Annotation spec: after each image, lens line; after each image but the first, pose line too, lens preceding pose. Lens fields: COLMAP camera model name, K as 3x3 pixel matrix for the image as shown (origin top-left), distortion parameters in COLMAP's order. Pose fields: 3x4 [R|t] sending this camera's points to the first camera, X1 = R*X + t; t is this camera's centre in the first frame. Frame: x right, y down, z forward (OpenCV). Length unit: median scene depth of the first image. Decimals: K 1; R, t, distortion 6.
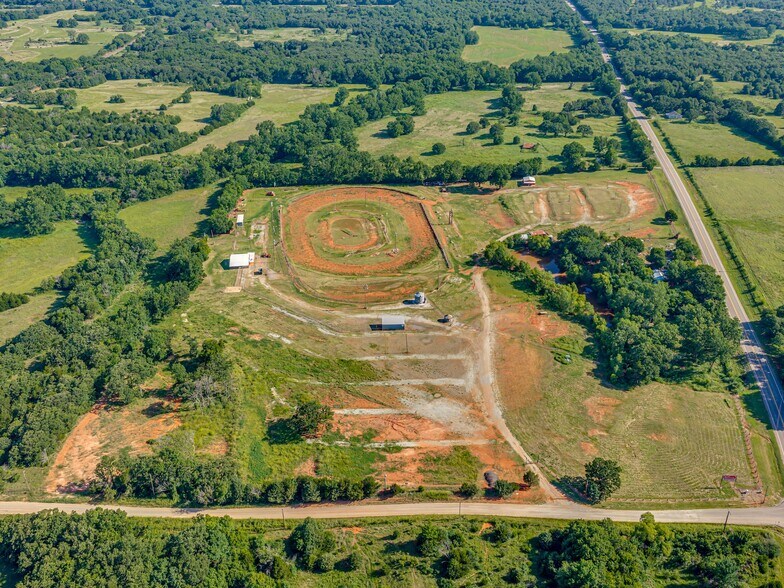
lens RADIAL K [[724.6, 0, 392.0], [0, 724.6, 294.0], [0, 0, 1]] dist [0.059627, -0.021184]
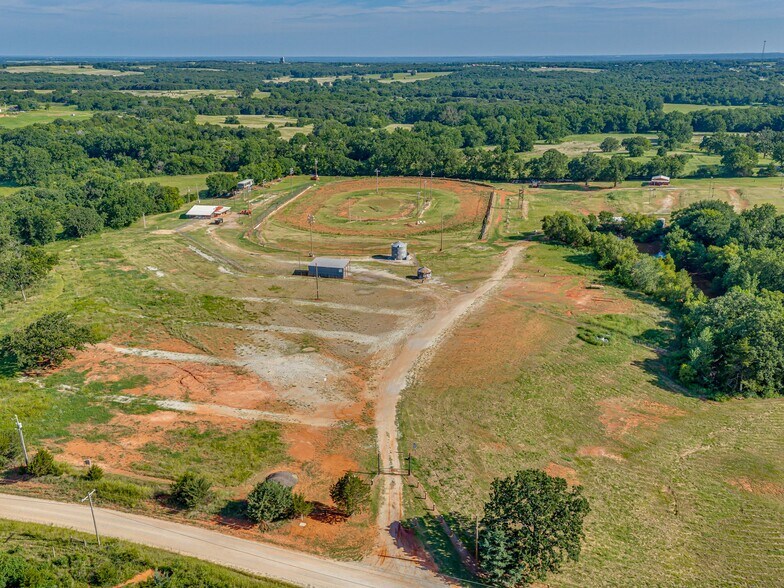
lens RADIAL K [[724.6, 0, 392.0], [0, 724.6, 294.0], [0, 0, 1]] dist [0.059627, -0.021184]
pose [[0.957368, 0.100931, -0.270663, 0.192775], [-0.146383, 0.977270, -0.153346, 0.129710], [0.249034, 0.186429, 0.950382, 0.390760]]
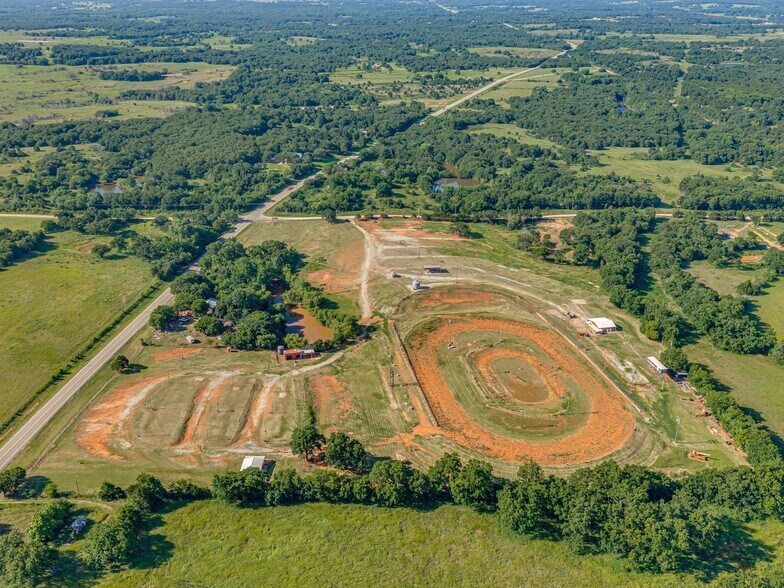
lens RADIAL K [[729.5, 0, 392.0], [0, 729.5, 294.0], [0, 0, 1]] dist [0.065028, -0.024789]
pose [[-0.997211, 0.042474, -0.061368, 0.149380], [-0.021735, 0.621346, 0.783235, -0.920694], [0.071398, 0.782384, -0.618690, 1.692012]]
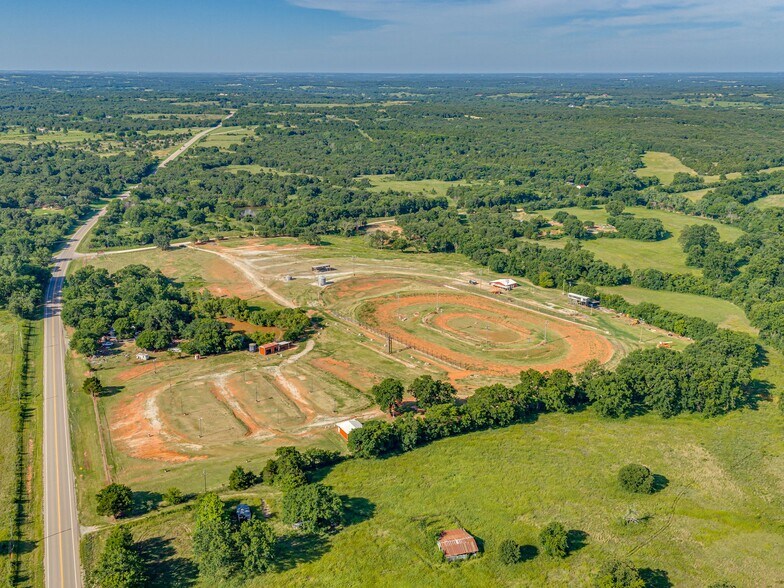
lens RADIAL K [[743.8, 0, 392.0], [0, 743.8, 294.0], [0, 0, 1]] dist [0.073382, -0.007442]
pose [[-0.830191, 0.172611, -0.530084, 0.582212], [-0.255926, 0.726734, 0.637464, -0.774030], [0.495263, 0.664879, -0.559152, 1.685407]]
